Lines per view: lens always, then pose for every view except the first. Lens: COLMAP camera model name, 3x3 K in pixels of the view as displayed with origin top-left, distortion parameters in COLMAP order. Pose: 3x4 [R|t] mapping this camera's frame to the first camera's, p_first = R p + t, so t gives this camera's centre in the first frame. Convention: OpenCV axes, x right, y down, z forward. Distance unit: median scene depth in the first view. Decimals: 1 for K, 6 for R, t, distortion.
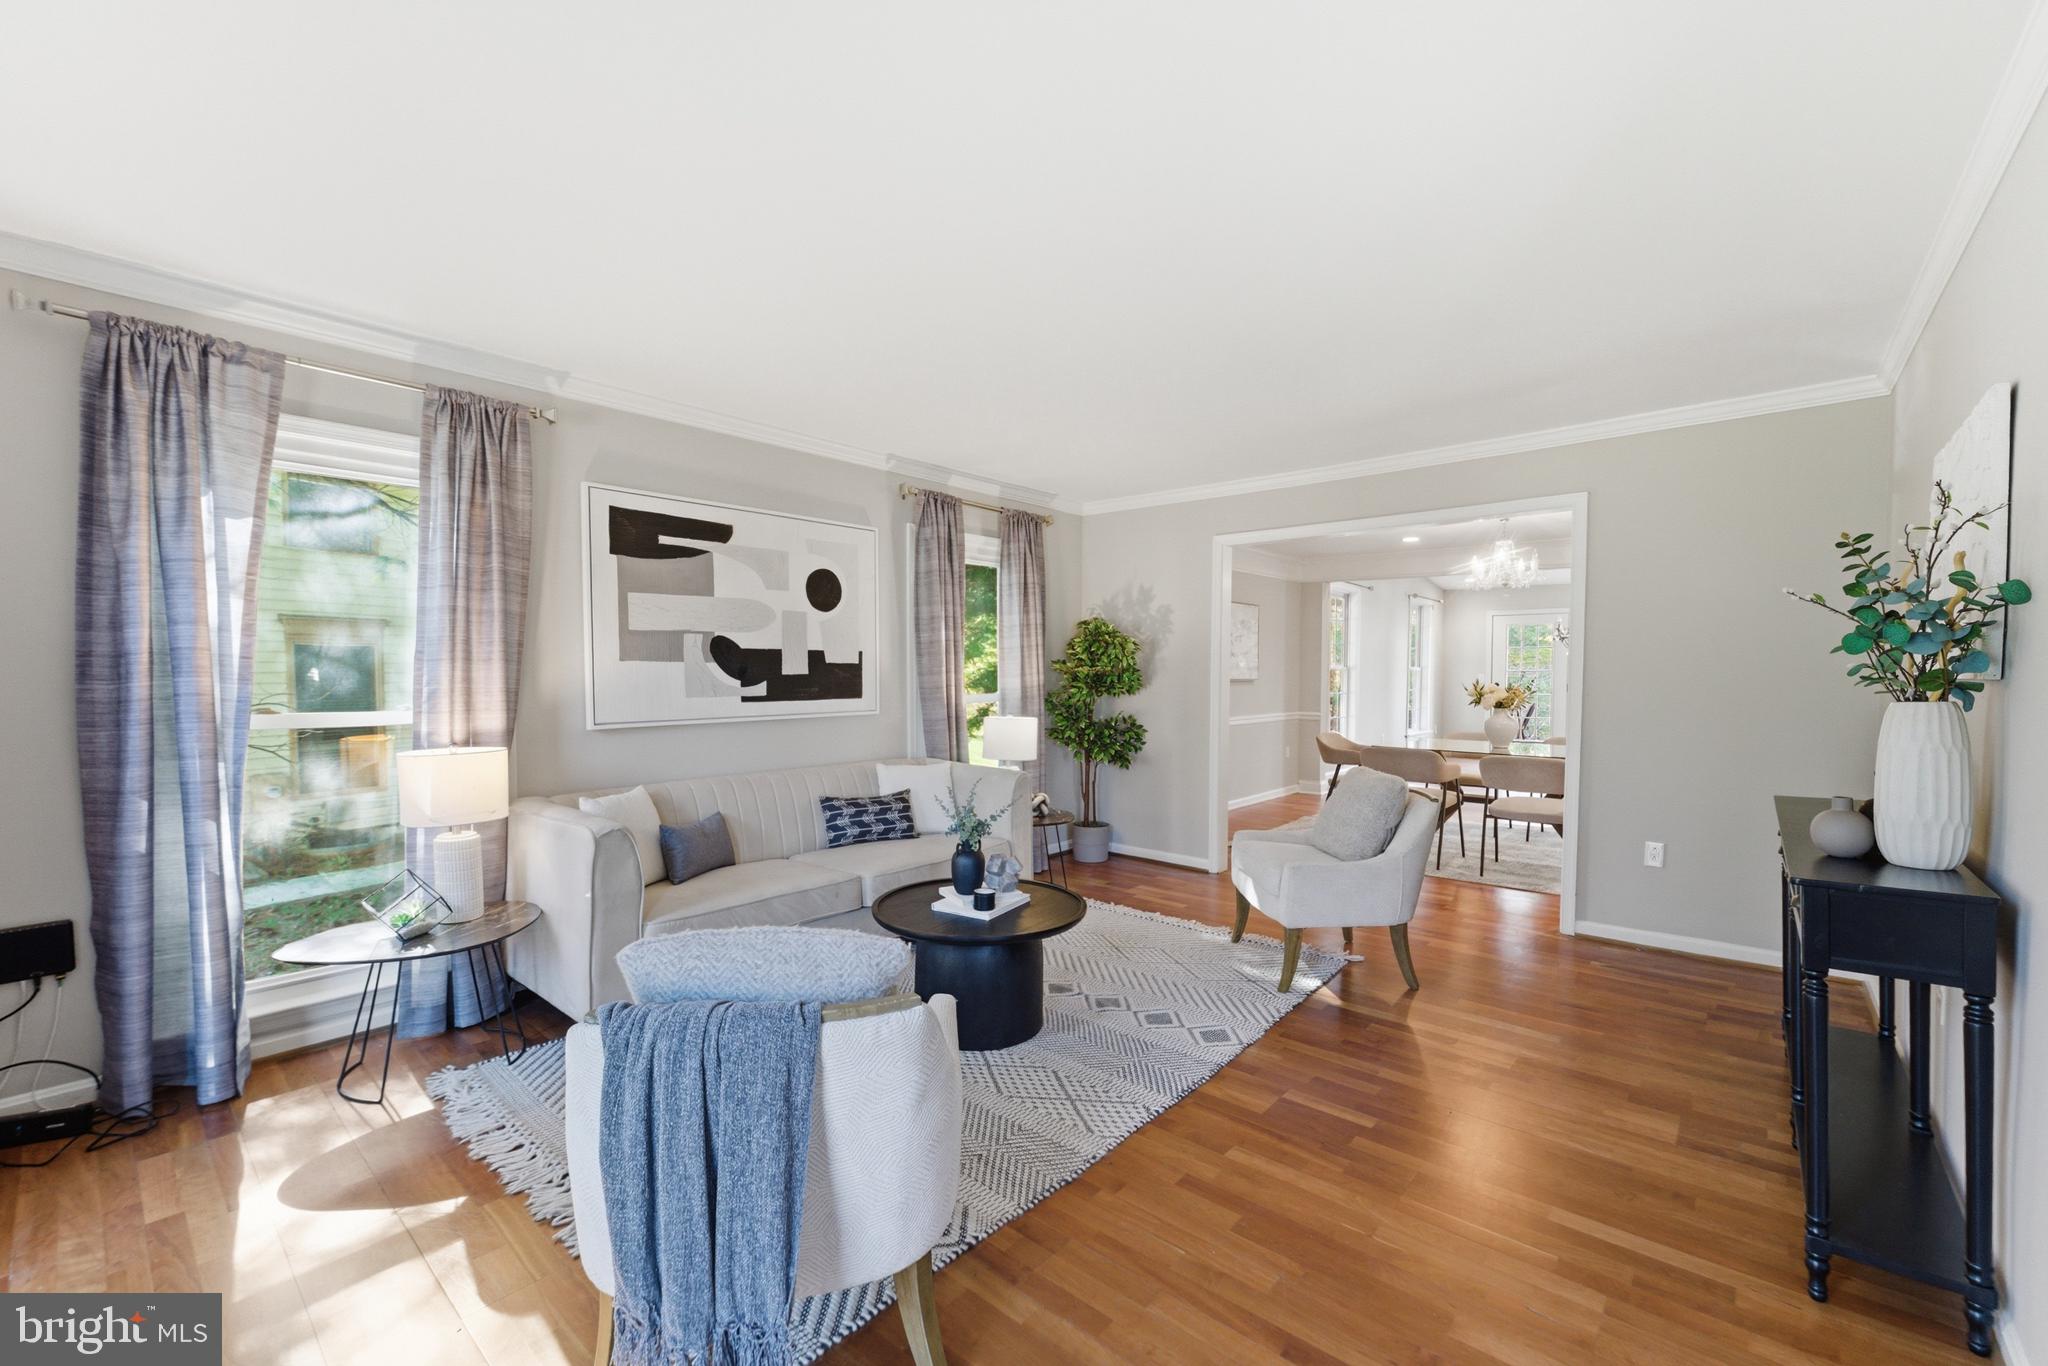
lens RADIAL K [[830.5, 0, 1018.9], [0, 830.5, 675.2], [0, 0, 1]] dist [-0.000492, 0.000222]
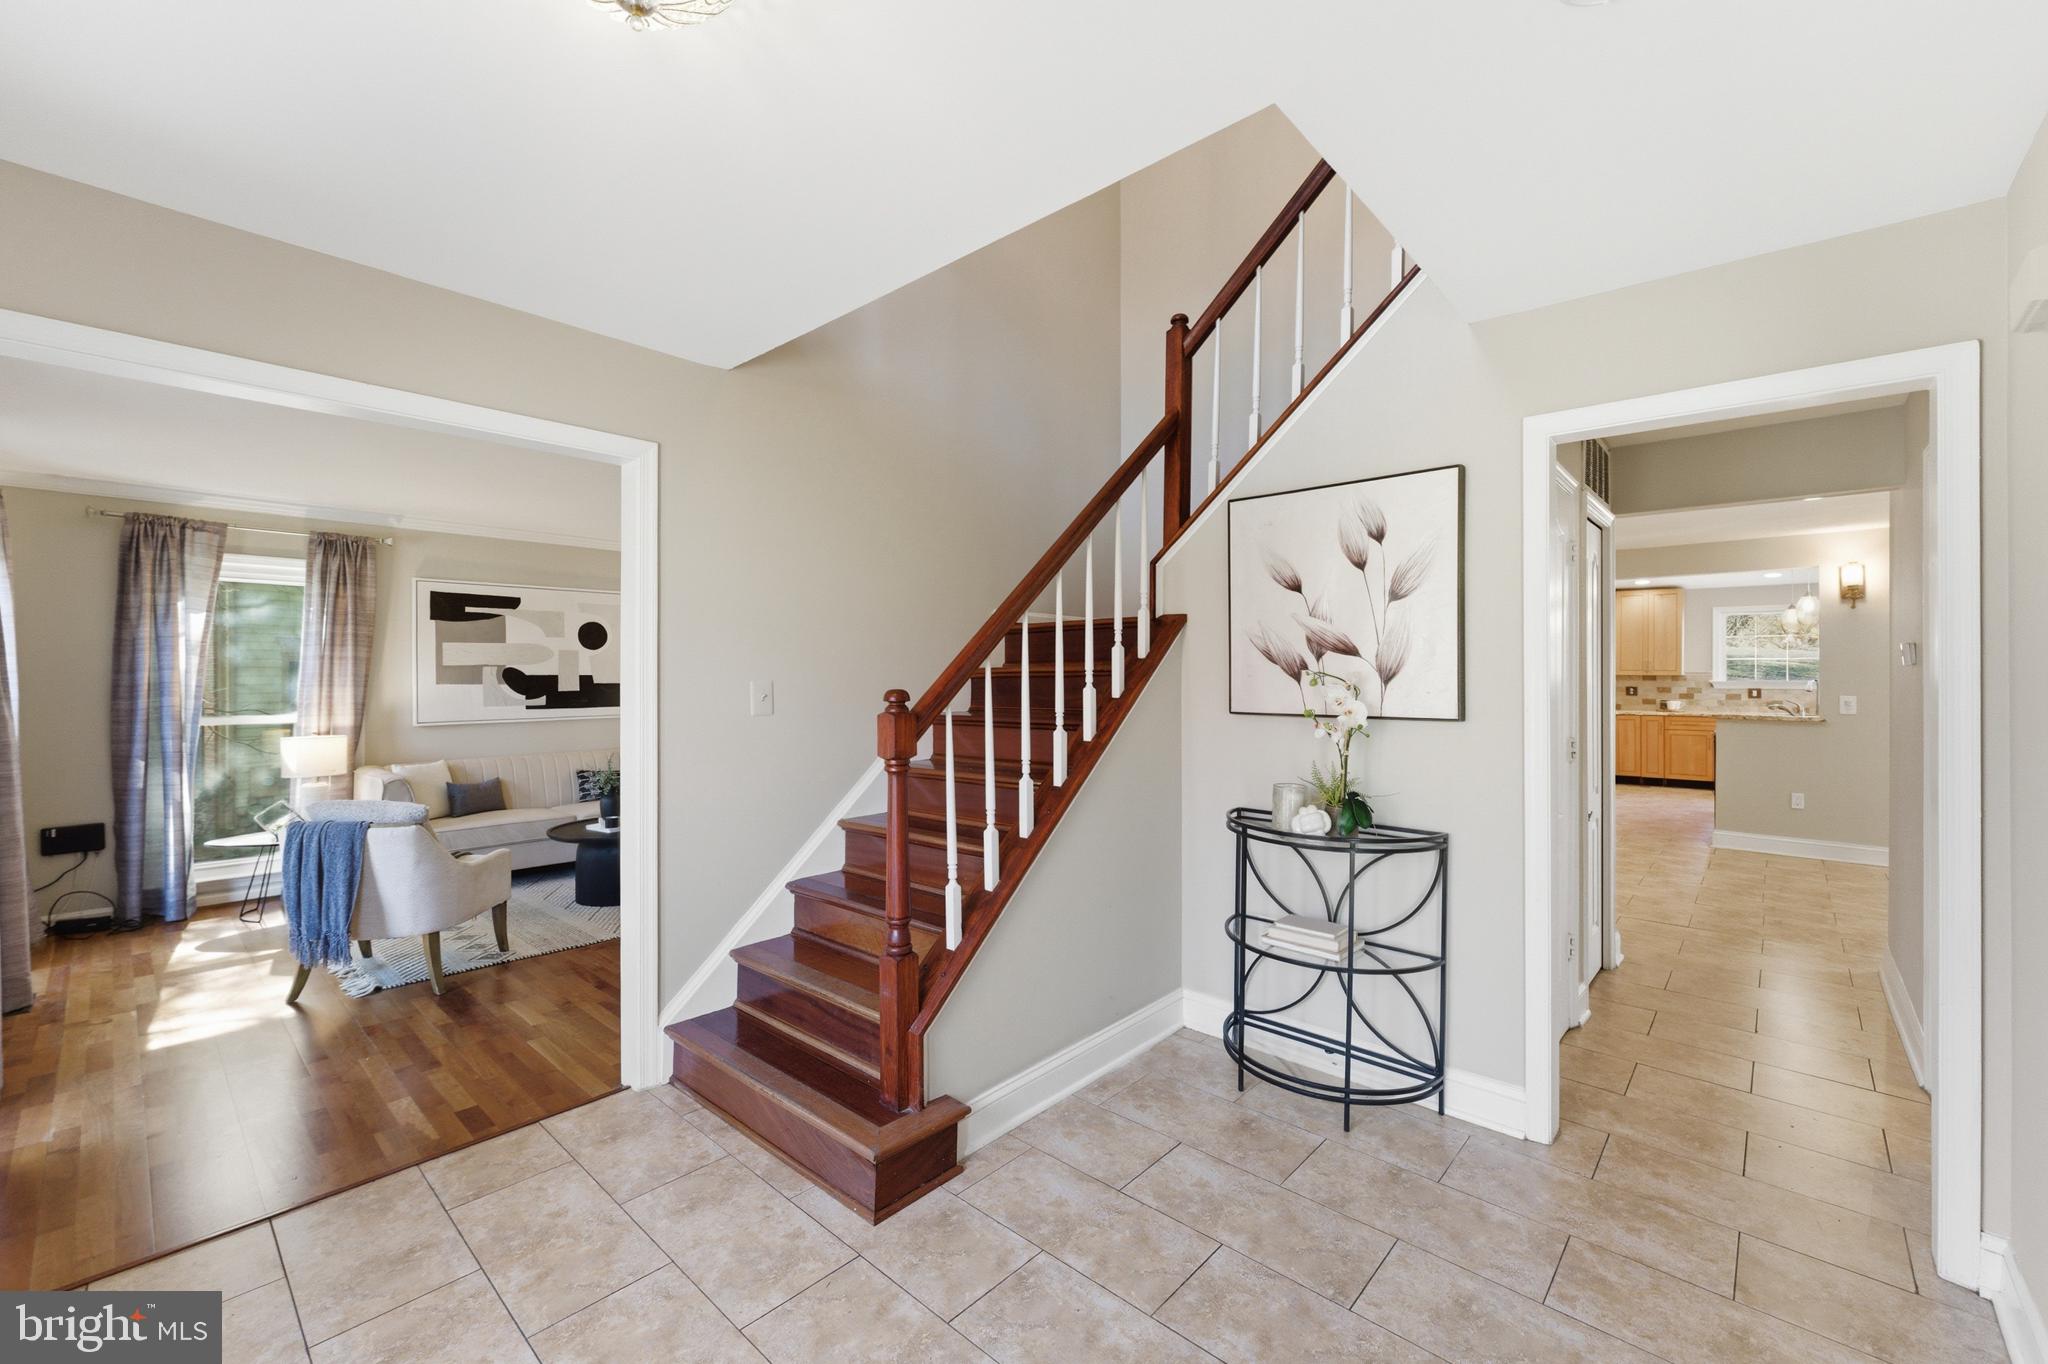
lens RADIAL K [[827.1, 0, 1021.9], [0, 827.1, 648.5], [0, 0, 1]] dist [-0.000645, -0.000484]
pose [[0.999830, -0.003344, -0.018107, 0.848858], [0.002658, 0.999284, -0.037730, -0.028125], [0.018220, 0.037675, 0.999124, -0.737795]]
